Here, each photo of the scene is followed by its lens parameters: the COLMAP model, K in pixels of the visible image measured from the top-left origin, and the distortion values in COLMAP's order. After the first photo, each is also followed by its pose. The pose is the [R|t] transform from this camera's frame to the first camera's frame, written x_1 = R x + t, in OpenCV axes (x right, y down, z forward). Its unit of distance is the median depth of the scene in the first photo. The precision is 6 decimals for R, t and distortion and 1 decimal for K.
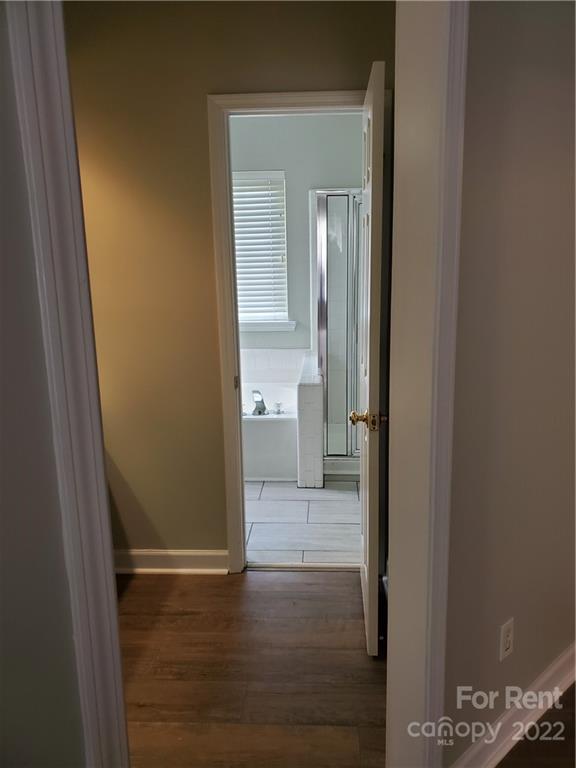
lens RADIAL K [[585.6, 0, 288.0], [0, 585.6, 384.0], [0, 0, 1]] dist [0.005205, 0.005359]
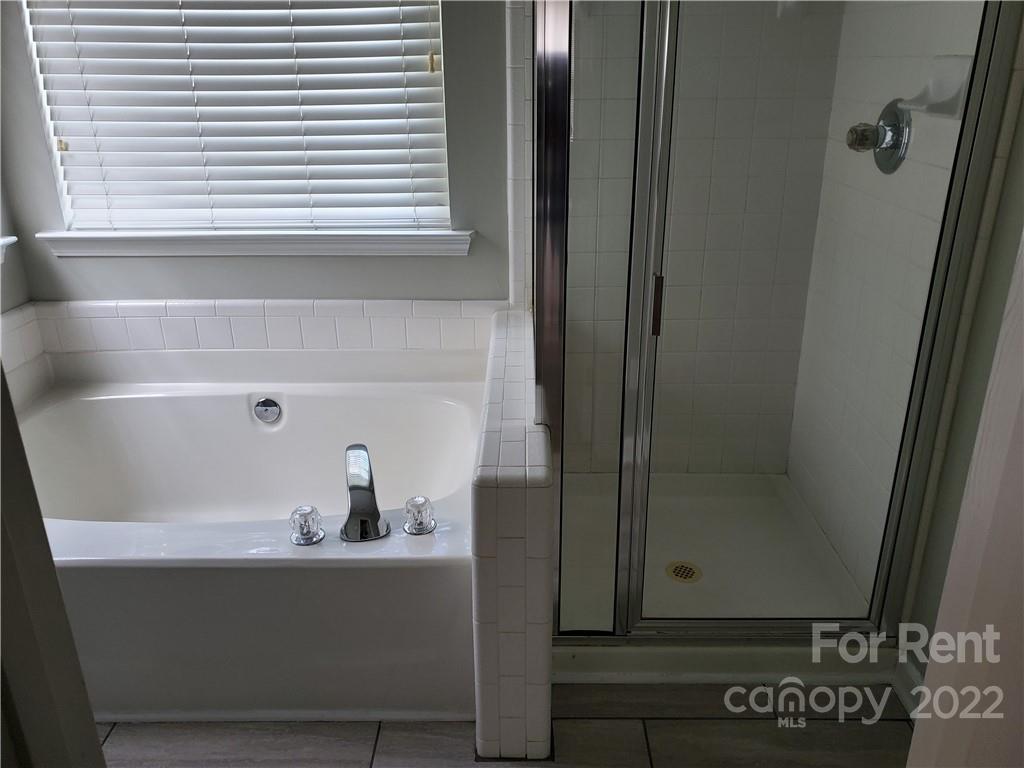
lens RADIAL K [[780.8, 0, 512.0], [0, 780.8, 384.0], [0, 0, 1]] dist [0.005205, 0.005359]
pose [[0.998943, -0.016719, 0.042815, 0.017060], [0.009563, 0.986714, 0.162186, -0.090815], [-0.044957, -0.161605, 0.985831, 0.471555]]
